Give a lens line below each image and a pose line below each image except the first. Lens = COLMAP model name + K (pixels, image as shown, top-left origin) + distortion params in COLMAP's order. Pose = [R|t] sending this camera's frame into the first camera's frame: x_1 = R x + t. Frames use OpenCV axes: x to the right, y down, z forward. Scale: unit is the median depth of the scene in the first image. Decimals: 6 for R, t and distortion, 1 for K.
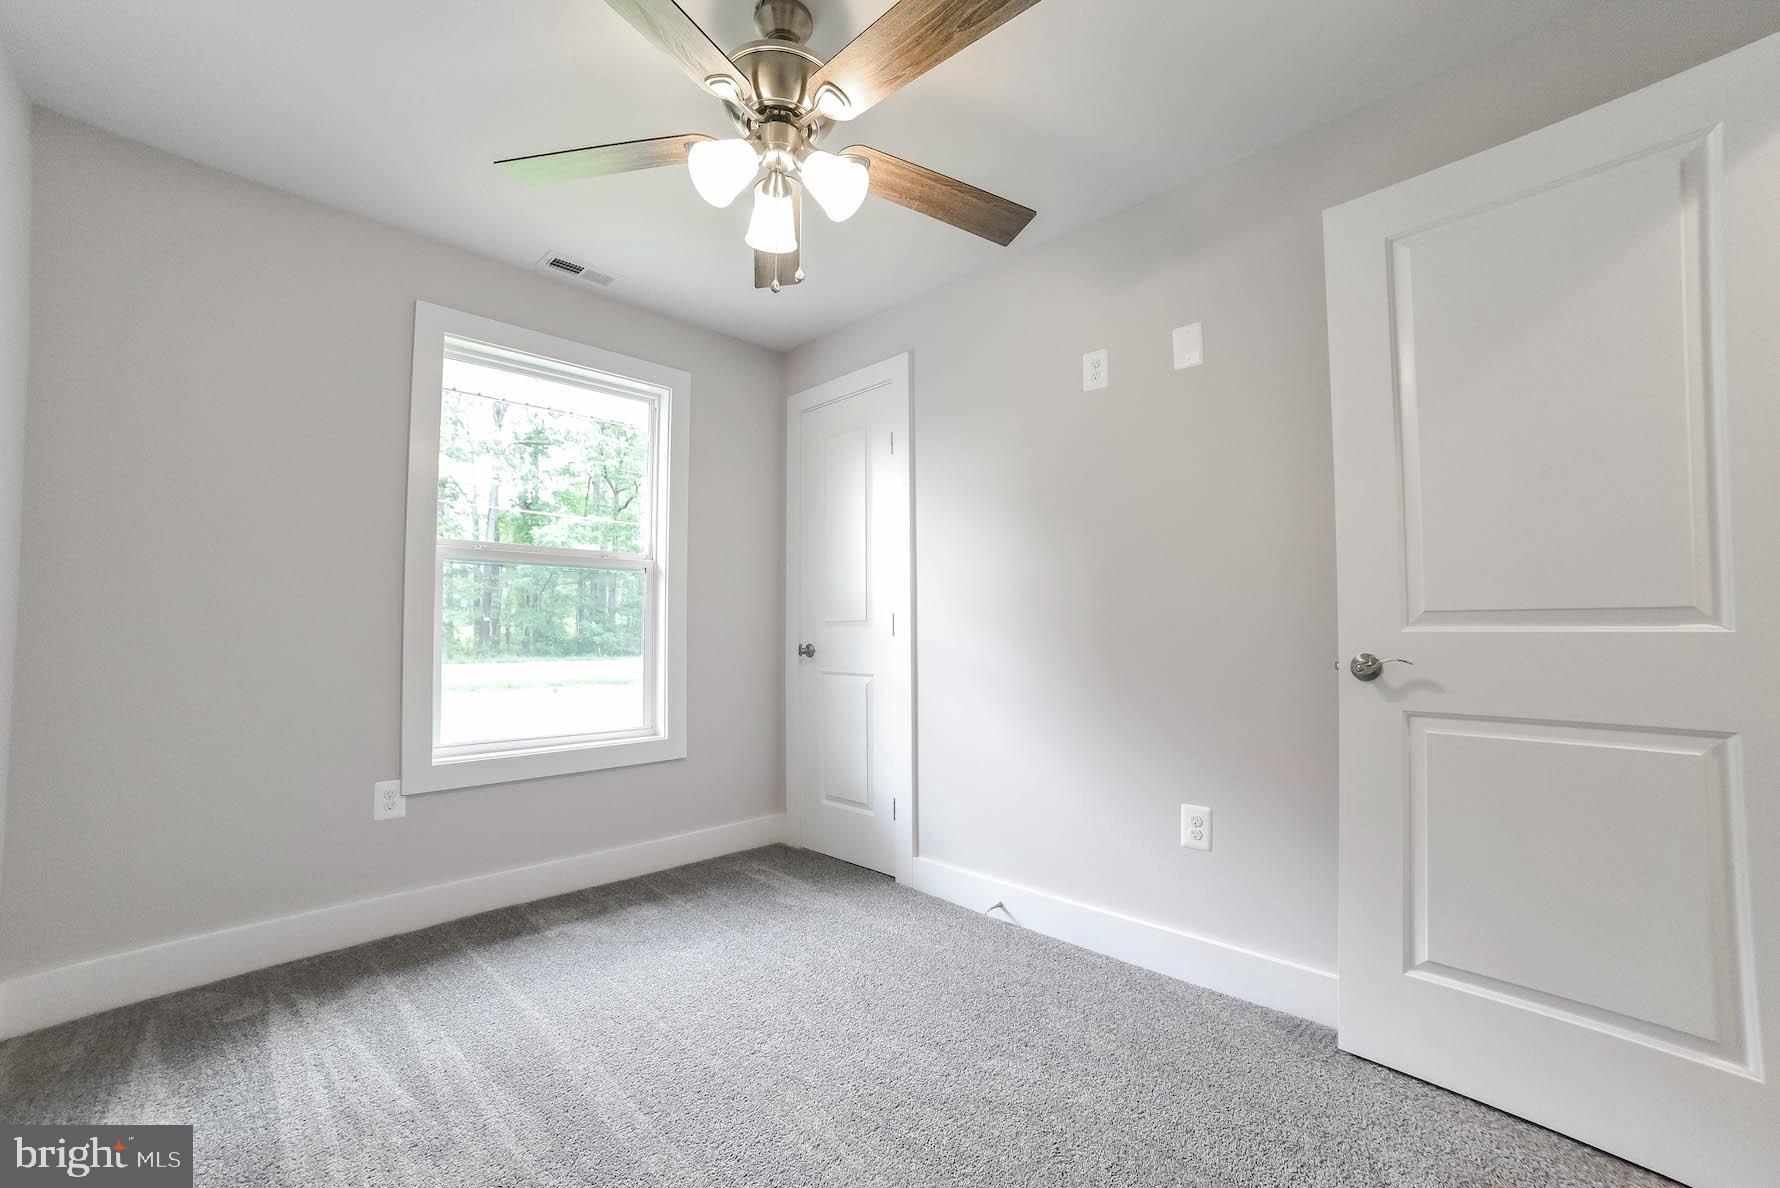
lens RADIAL K [[718.3, 0, 895.8], [0, 718.3, 613.0], [0, 0, 1]] dist [-0.095941, 0.039095]
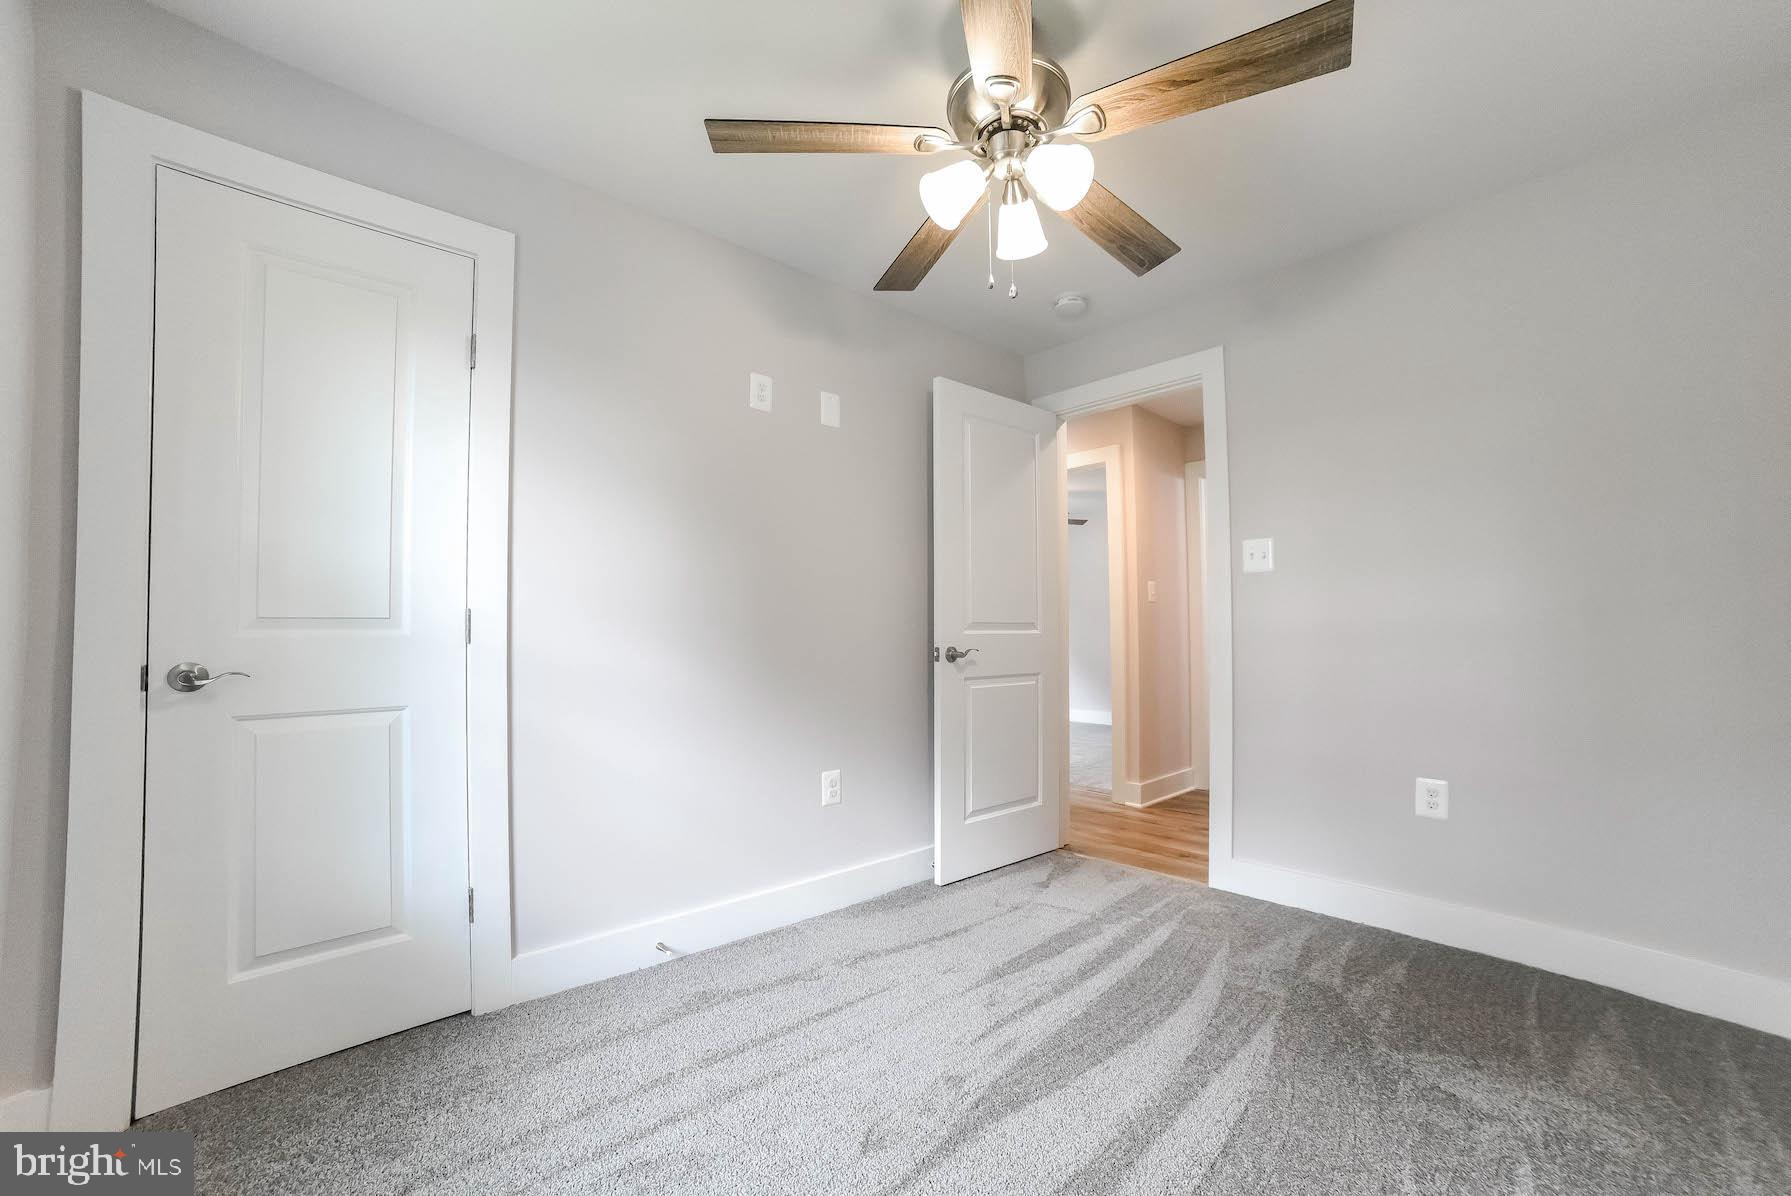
lens RADIAL K [[722.7, 0, 901.3], [0, 722.7, 617.2], [0, 0, 1]] dist [-0.095941, 0.039095]
pose [[0.057206, 0.029508, 0.997926, -0.874110], [-0.014771, 0.999479, -0.028707, 0.031125], [-0.998253, -0.013098, 0.057612, 0.801571]]
